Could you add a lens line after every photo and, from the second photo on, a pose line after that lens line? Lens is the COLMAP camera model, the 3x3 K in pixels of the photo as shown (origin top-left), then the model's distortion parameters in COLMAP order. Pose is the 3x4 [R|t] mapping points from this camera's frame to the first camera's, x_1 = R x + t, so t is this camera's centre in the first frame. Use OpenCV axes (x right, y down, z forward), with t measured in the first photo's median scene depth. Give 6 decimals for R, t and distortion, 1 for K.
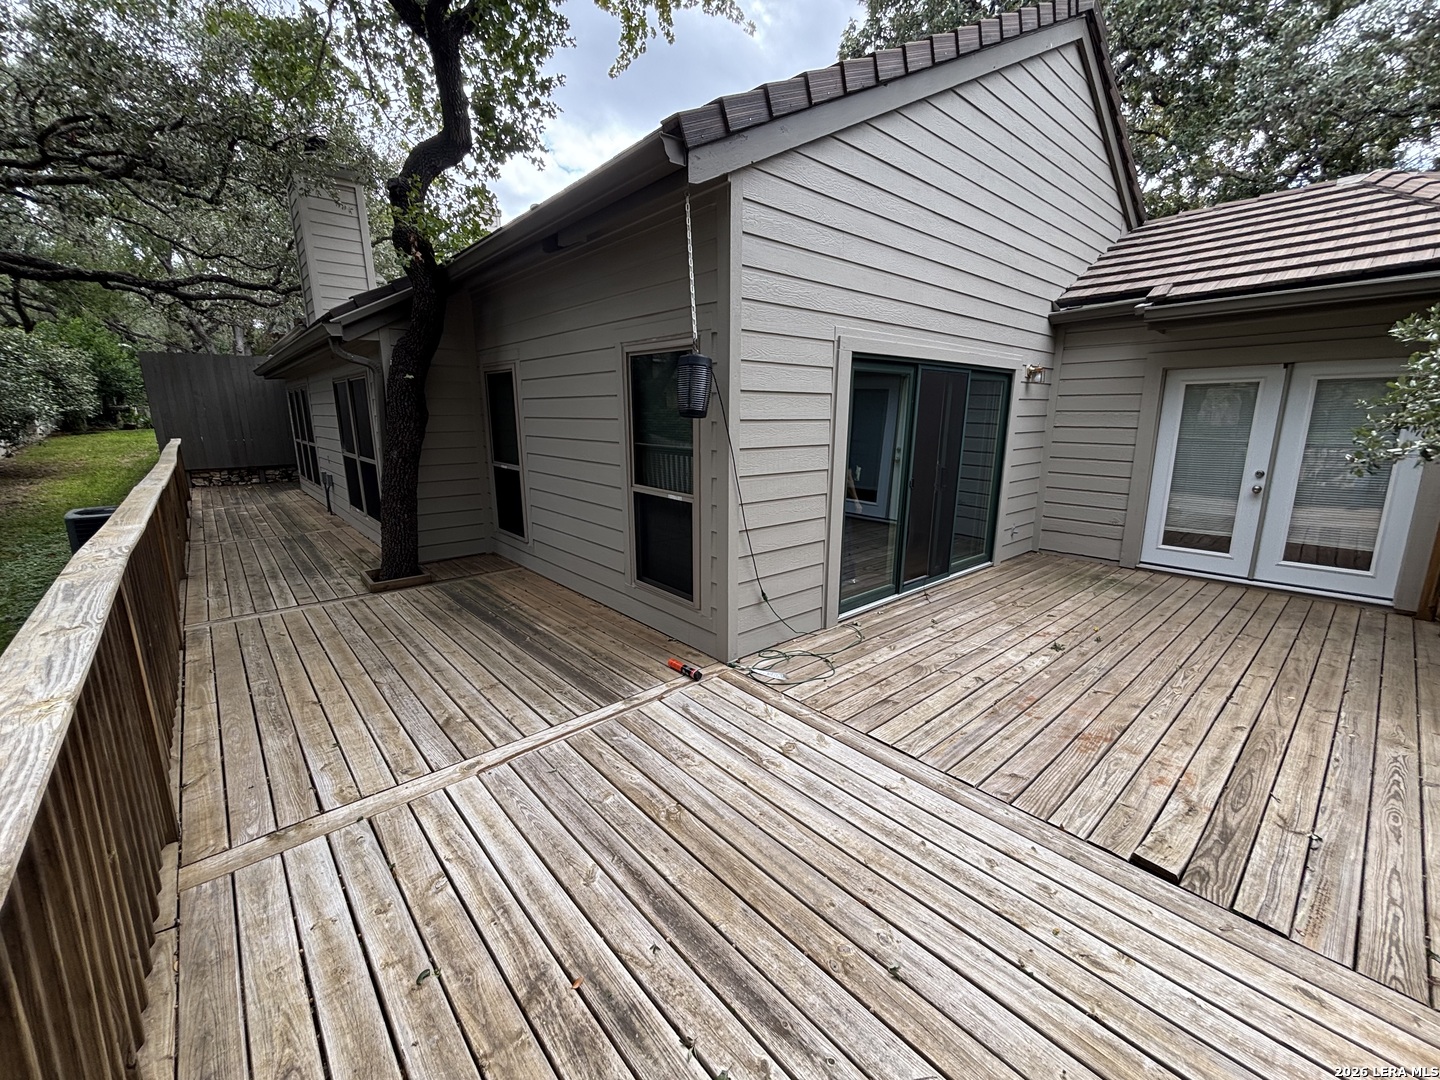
lens RADIAL K [[583.0, 0, 718.7], [0, 583.0, 535.6], [0, 0, 1]] dist [-0.001993, 0.001556]
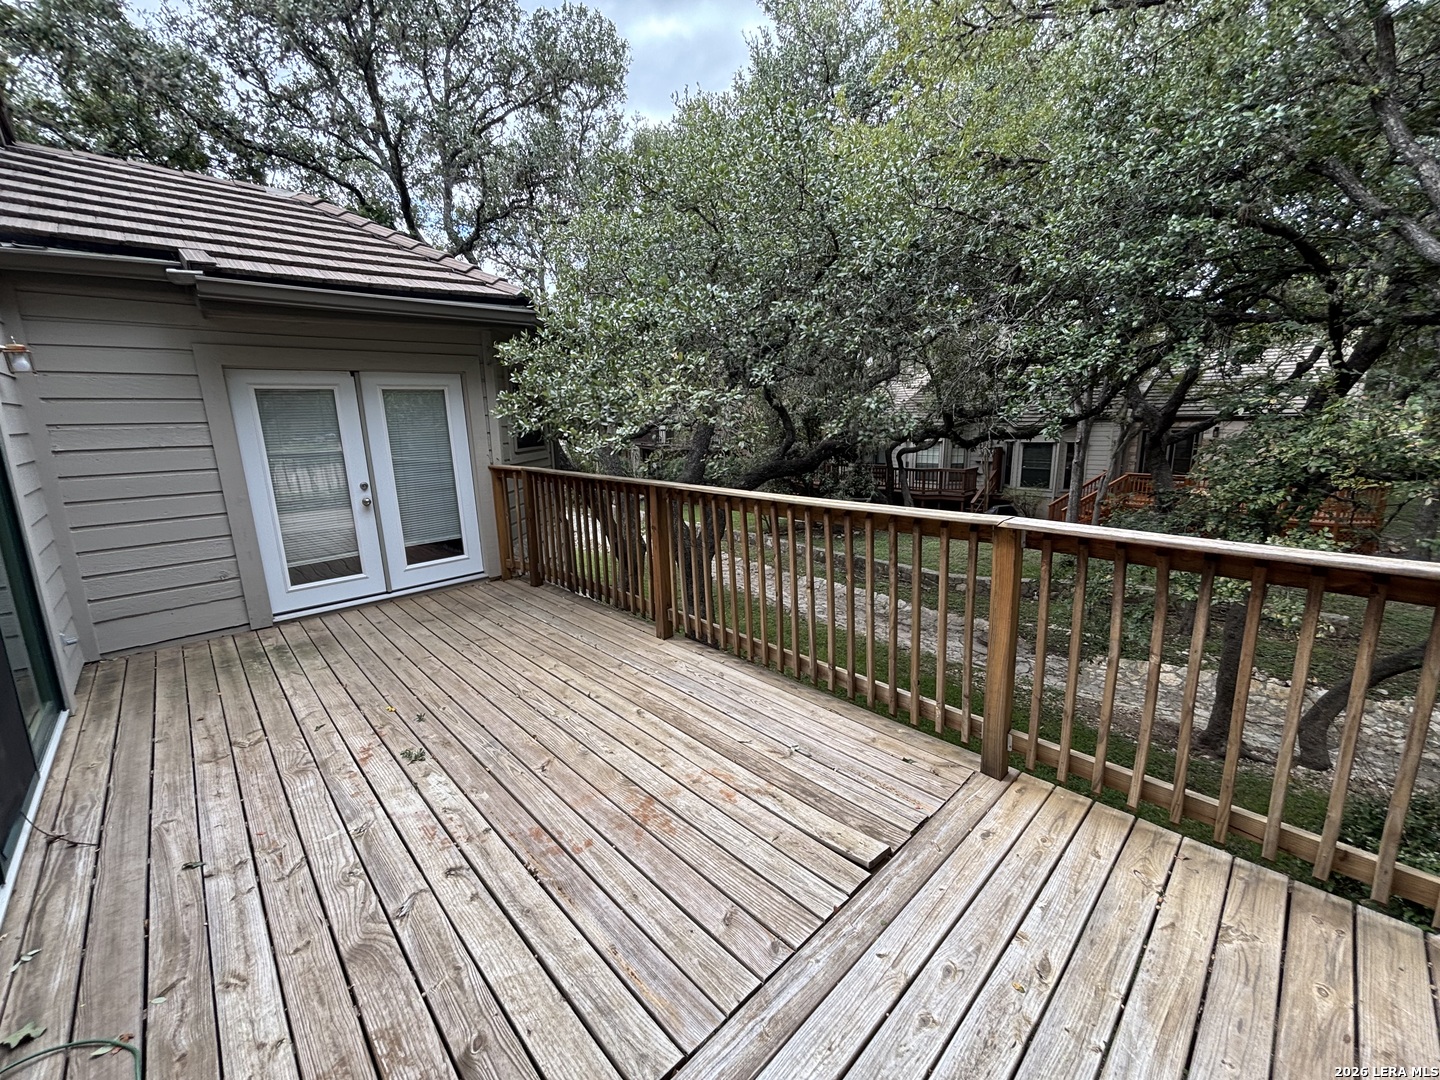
lens RADIAL K [[583.0, 0, 710.8], [0, 583.0, 537.8], [0, 0, 1]] dist [-0.001993, 0.001556]
pose [[-0.036074, -0.202732, 0.978570, -0.059279], [0.228945, 0.951488, 0.205561, -0.119297], [-0.972771, 0.231454, 0.012091, 0.595774]]
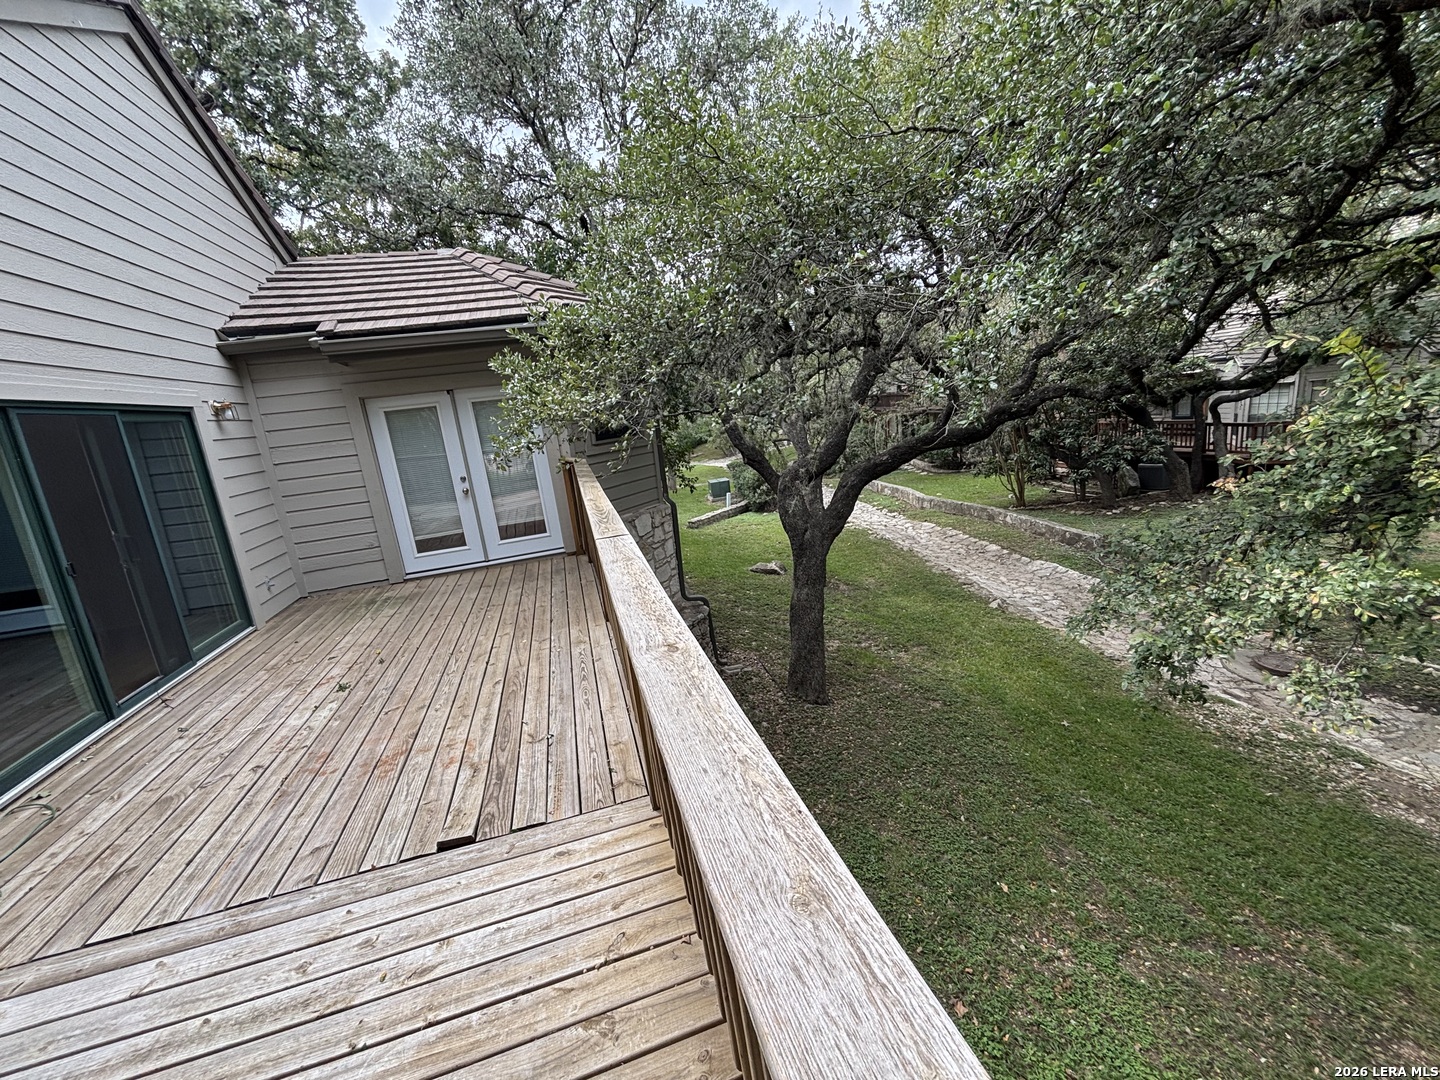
lens RADIAL K [[583.0, 0, 716.5], [0, 583.0, 535.6], [0, 0, 1]] dist [-0.001993, 0.001556]
pose [[0.429963, -0.246534, 0.868535, 0.072931], [0.287854, 0.949224, 0.126938, 0.008791], [-0.855729, 0.195433, 0.479097, -0.038665]]
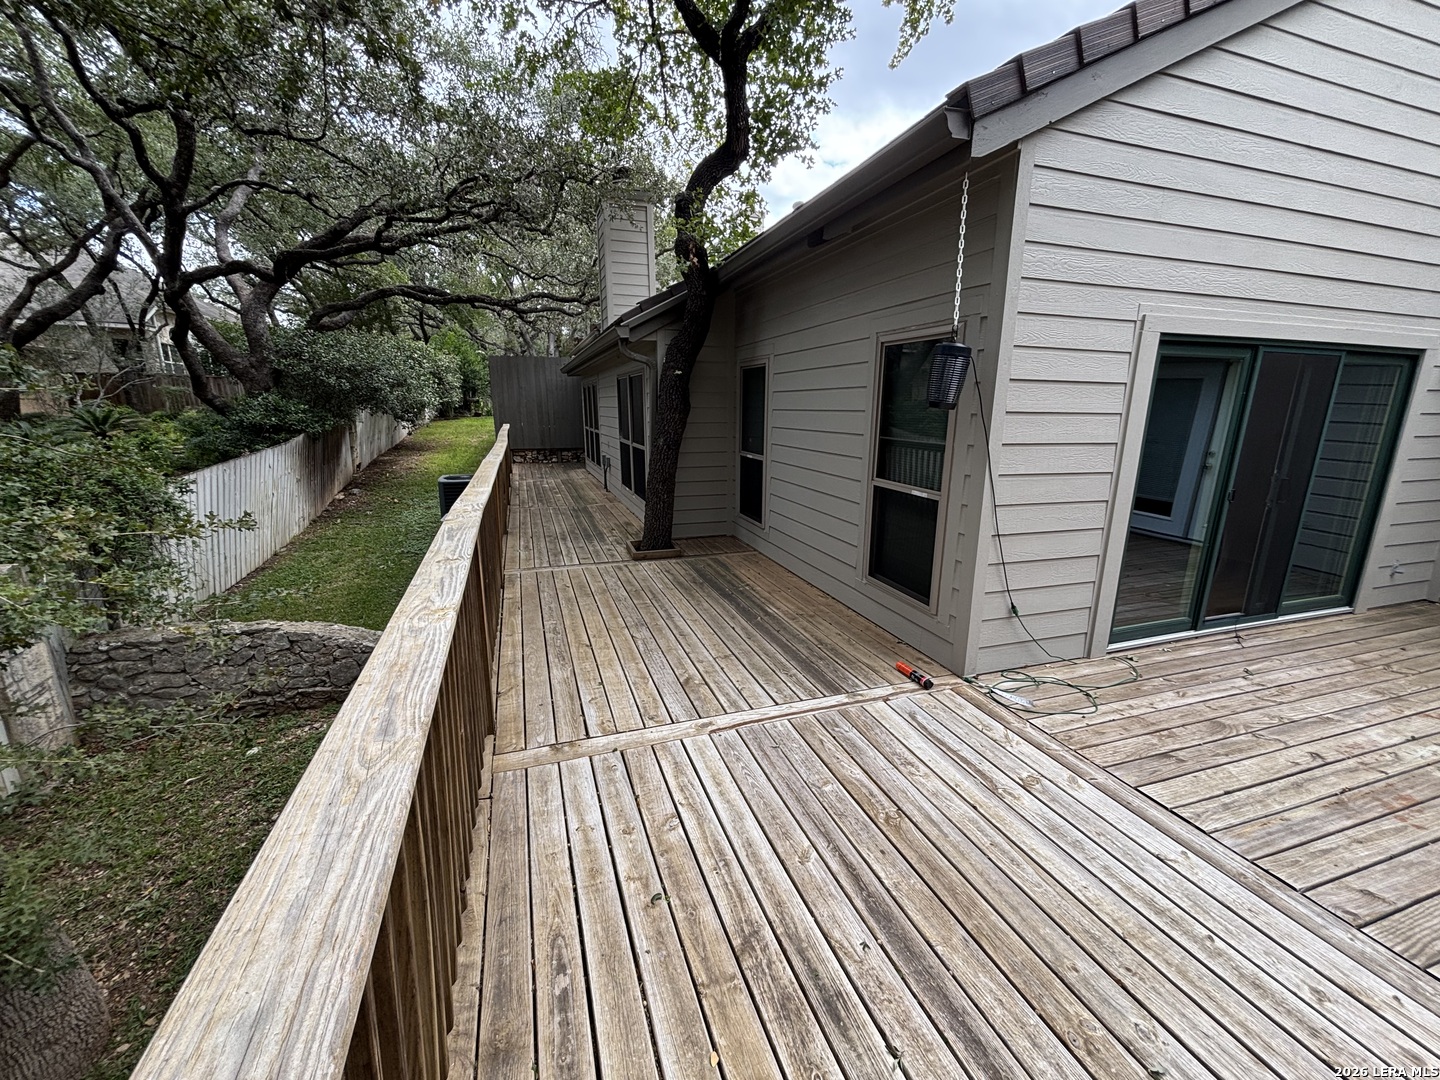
lens RADIAL K [[583.0, 0, 718.5], [0, 583.0, 535.6], [0, 0, 1]] dist [-0.001993, 0.001556]
pose [[0.921991, 0.090651, -0.376452, -0.013802], [-0.086755, 0.995855, 0.027327, 0.004657], [0.377368, 0.007464, 0.926033, -0.006293]]
